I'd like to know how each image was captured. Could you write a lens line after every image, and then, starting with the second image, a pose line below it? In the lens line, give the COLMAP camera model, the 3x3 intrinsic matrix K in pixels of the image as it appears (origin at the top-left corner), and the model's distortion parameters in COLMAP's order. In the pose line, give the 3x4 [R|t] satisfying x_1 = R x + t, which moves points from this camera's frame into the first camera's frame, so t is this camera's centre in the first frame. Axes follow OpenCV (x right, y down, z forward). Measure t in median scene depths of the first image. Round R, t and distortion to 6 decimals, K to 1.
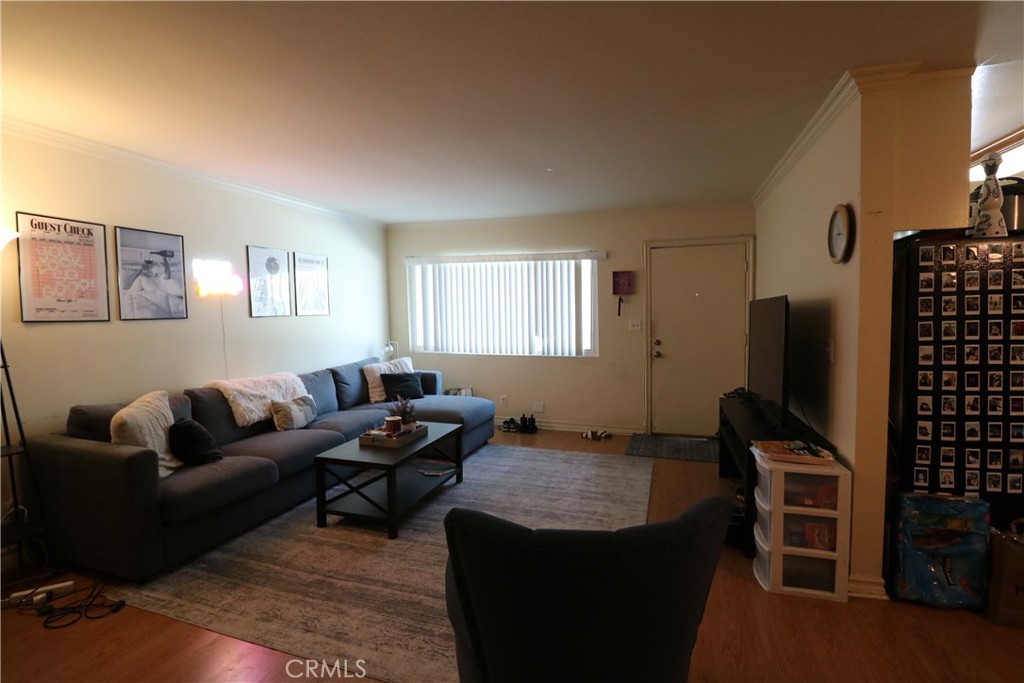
lens RADIAL K [[474.0, 0, 511.8], [0, 474.0, 335.6], [0, 0, 1]] dist [-0.000039, -0.013165]
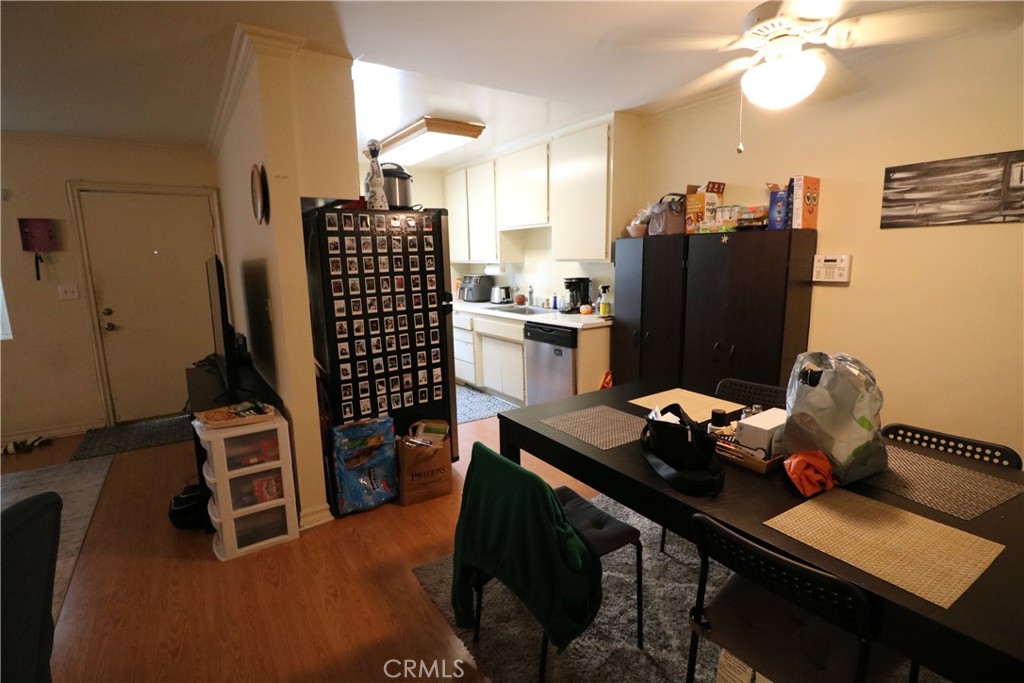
lens RADIAL K [[474.0, 0, 511.8], [0, 474.0, 335.6], [0, 0, 1]] dist [-0.000039, -0.013165]
pose [[0.600137, -0.120706, 0.790738, 0.194579], [0.050541, 0.992296, 0.113115, -0.002562], [-0.798299, -0.027920, 0.601614, -0.054772]]
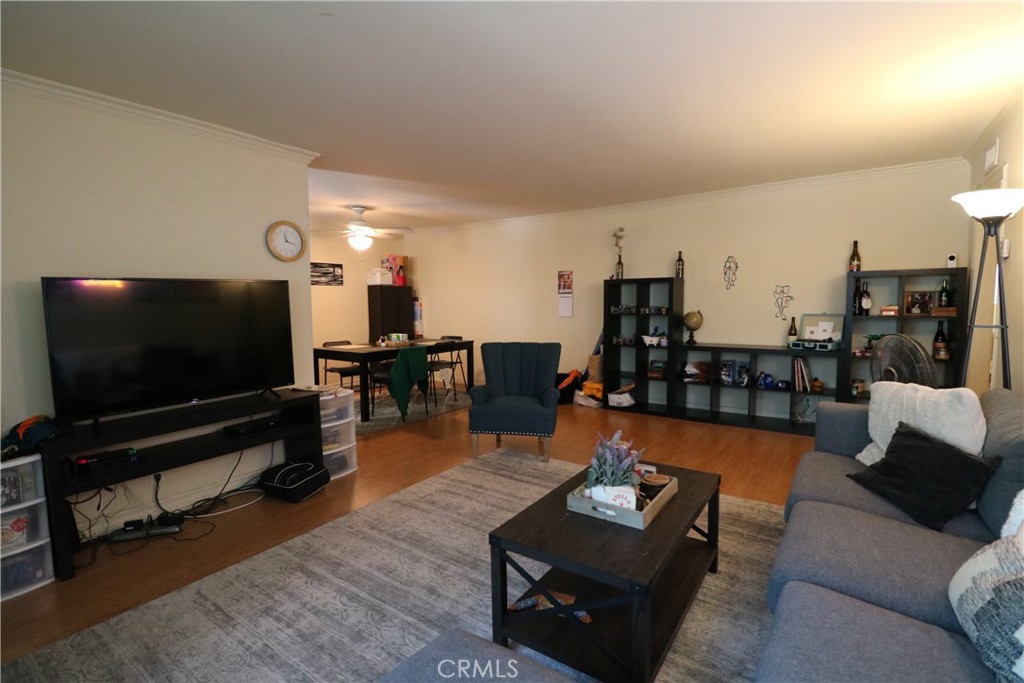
lens RADIAL K [[474.0, 0, 511.8], [0, 474.0, 335.6], [0, 0, 1]] dist [-0.000039, -0.013165]
pose [[-0.957756, 0.010957, 0.287373, -0.423552], [0.049338, 0.990718, 0.126662, -0.077711], [-0.283318, 0.135490, -0.949407, 2.328846]]
